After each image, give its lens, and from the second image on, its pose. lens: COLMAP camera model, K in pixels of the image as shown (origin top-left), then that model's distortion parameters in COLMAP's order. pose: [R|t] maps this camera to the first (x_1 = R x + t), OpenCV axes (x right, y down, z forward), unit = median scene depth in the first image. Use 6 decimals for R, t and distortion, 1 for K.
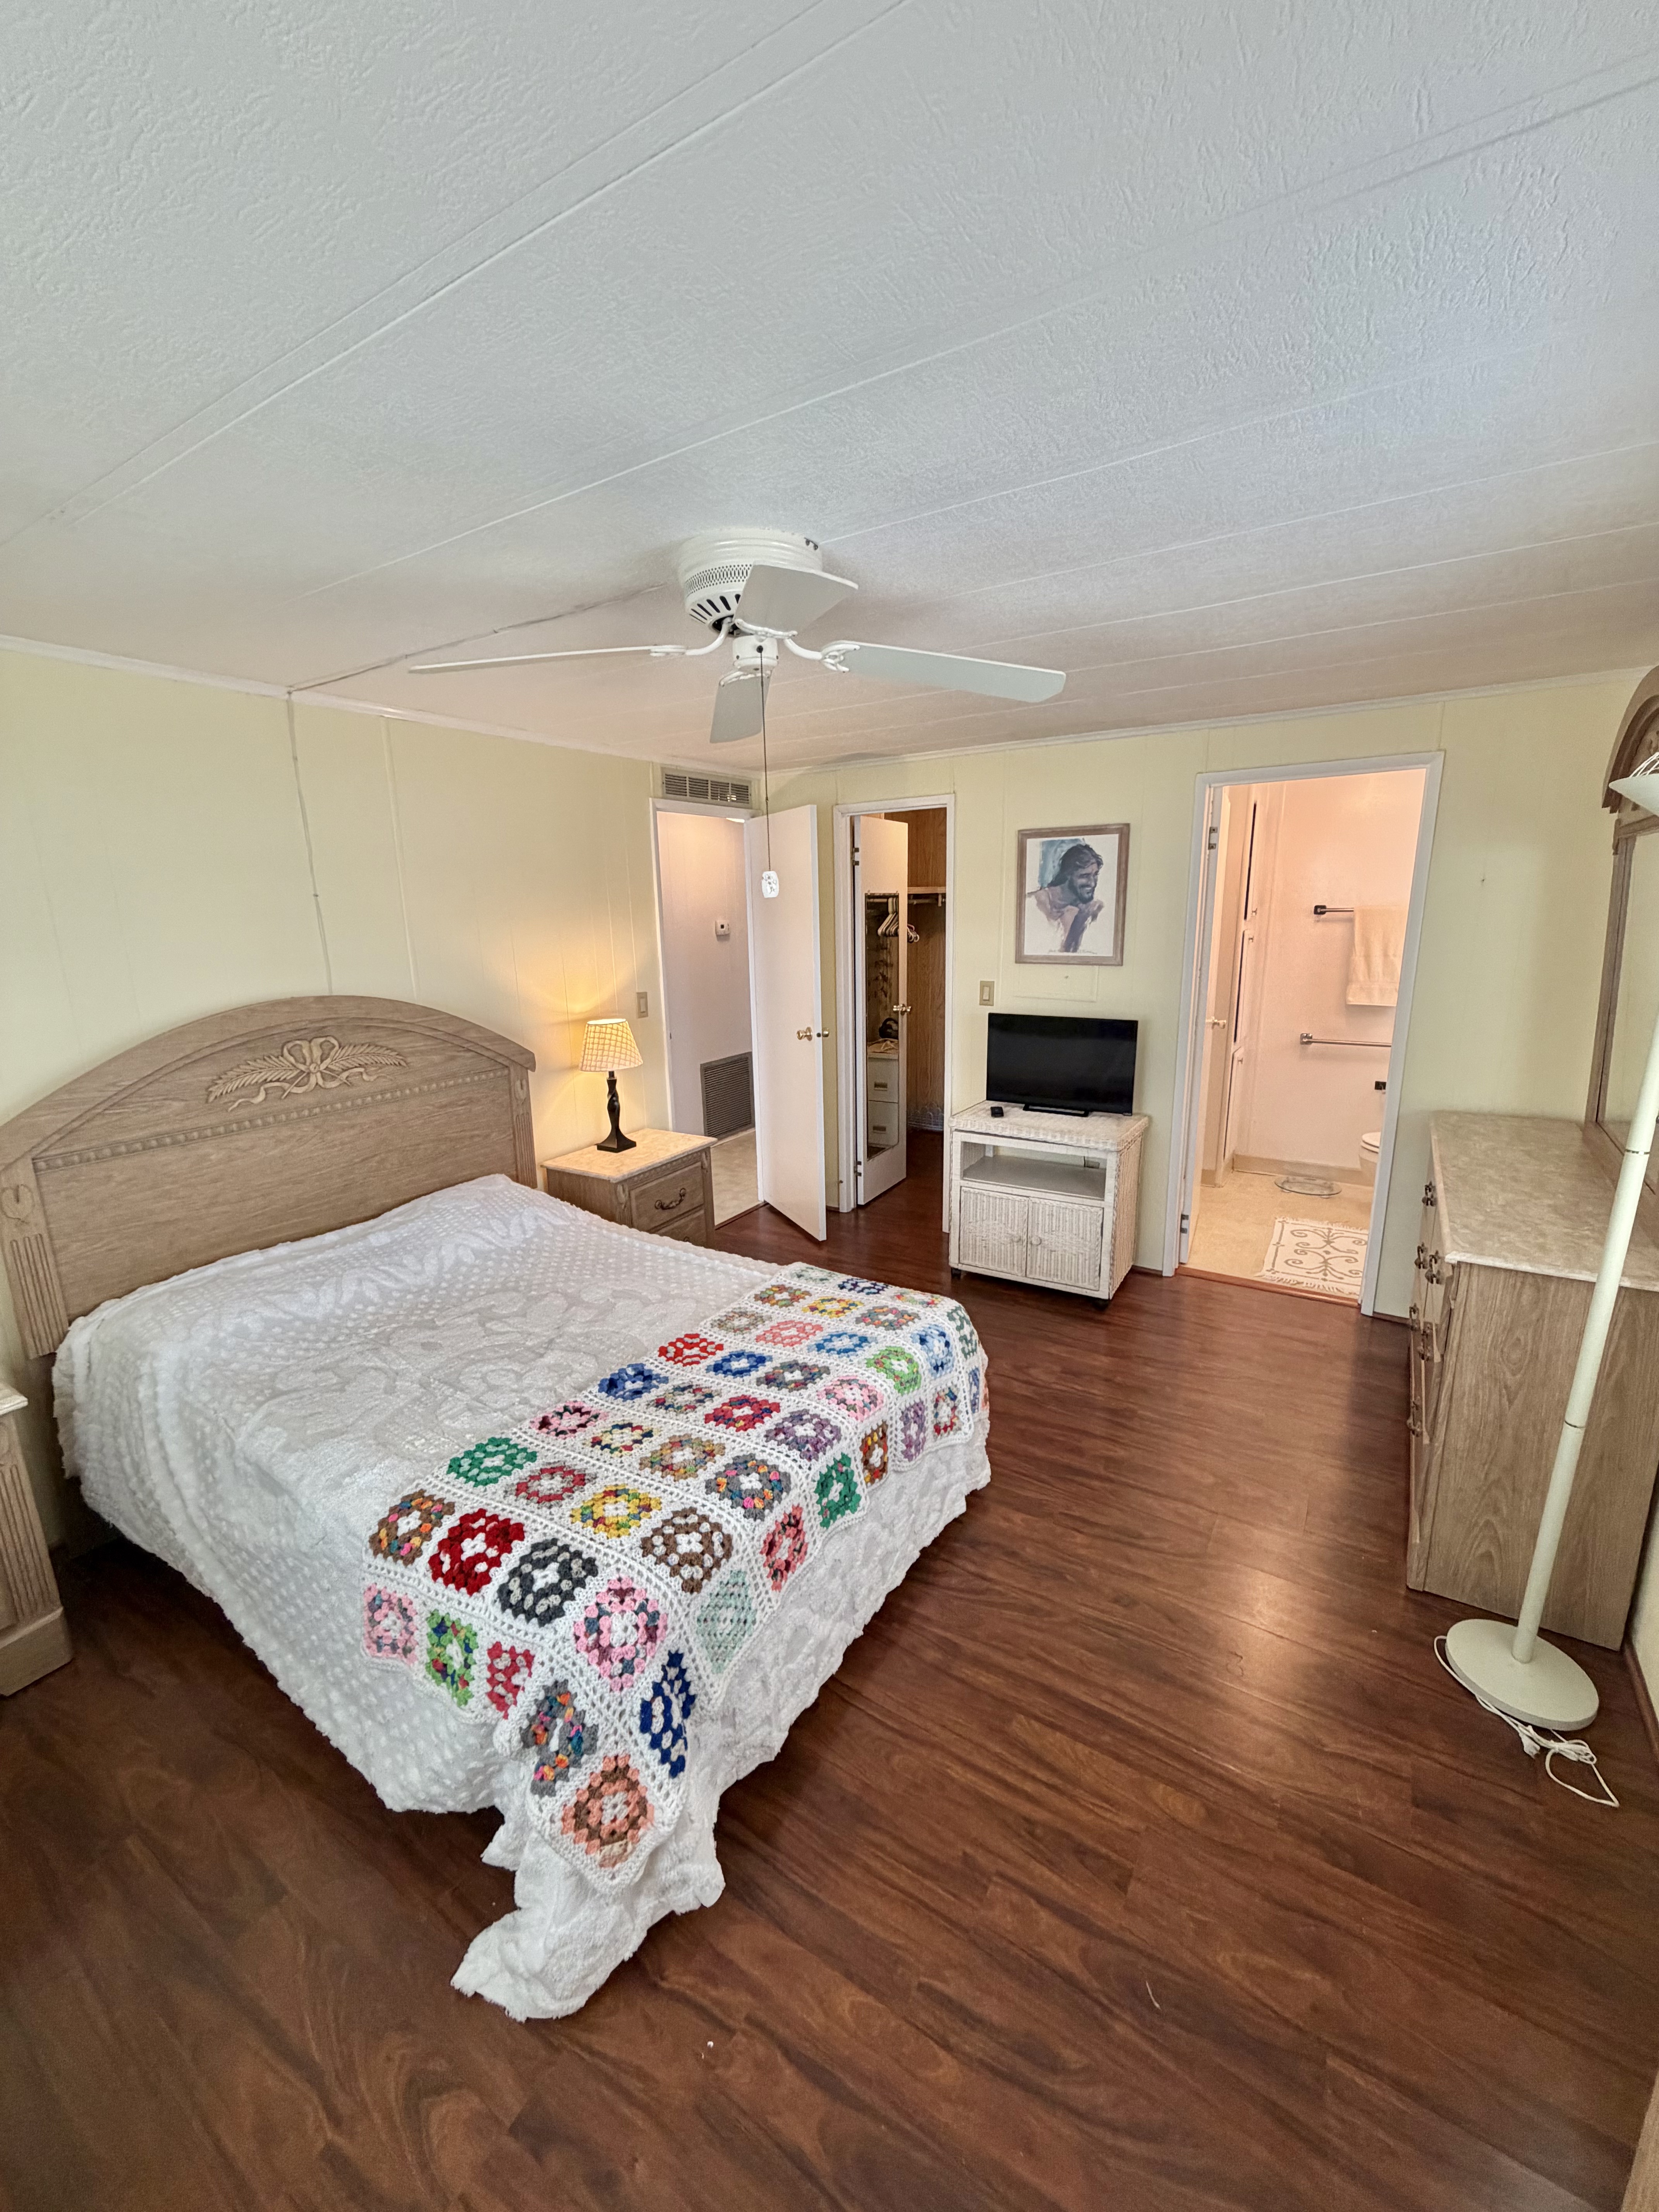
lens RADIAL K [[883.8, 0, 839.2], [0, 883.8, 1113.0], [0, 0, 1]] dist [0.003811, 0.000560]
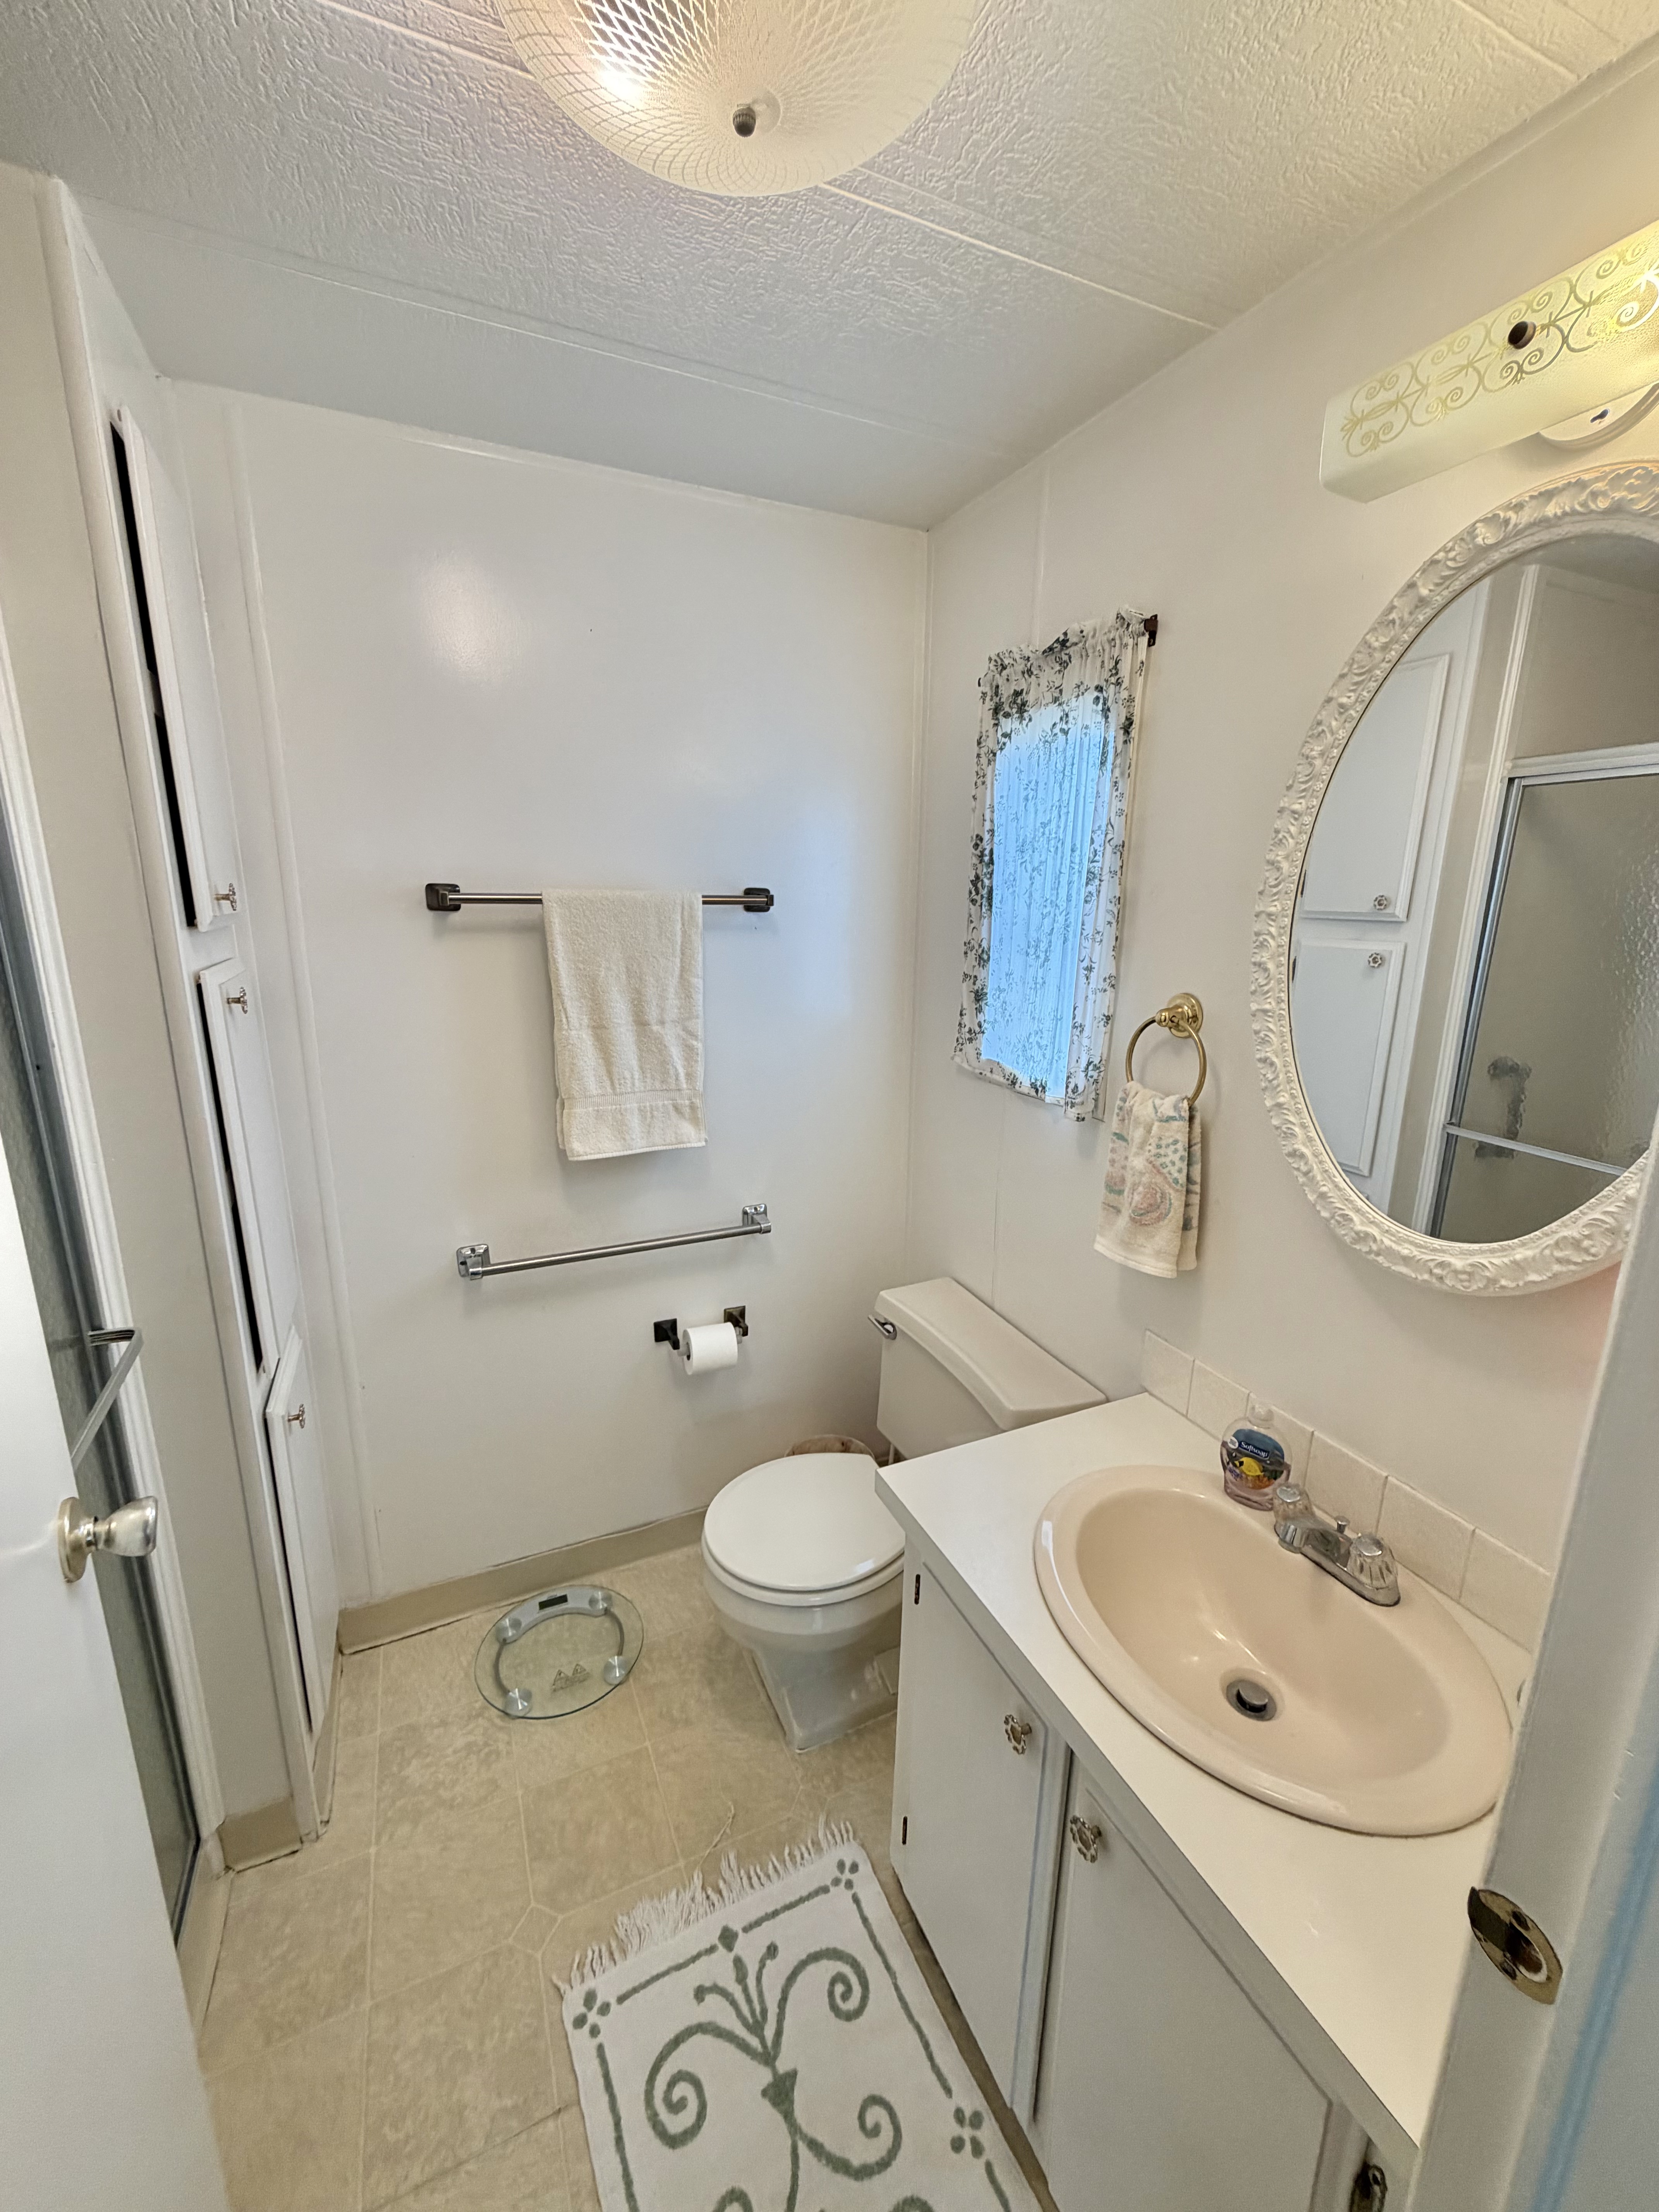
lens RADIAL K [[883.8, 0, 839.4], [0, 883.8, 1101.1], [0, 0, 1]] dist [0.003811, 0.000560]
pose [[0.541340, -0.170839, 0.823265, 0.344933], [0.170822, 0.981066, 0.091260, -0.163247], [-0.823268, 0.091229, 0.560274, 0.715105]]
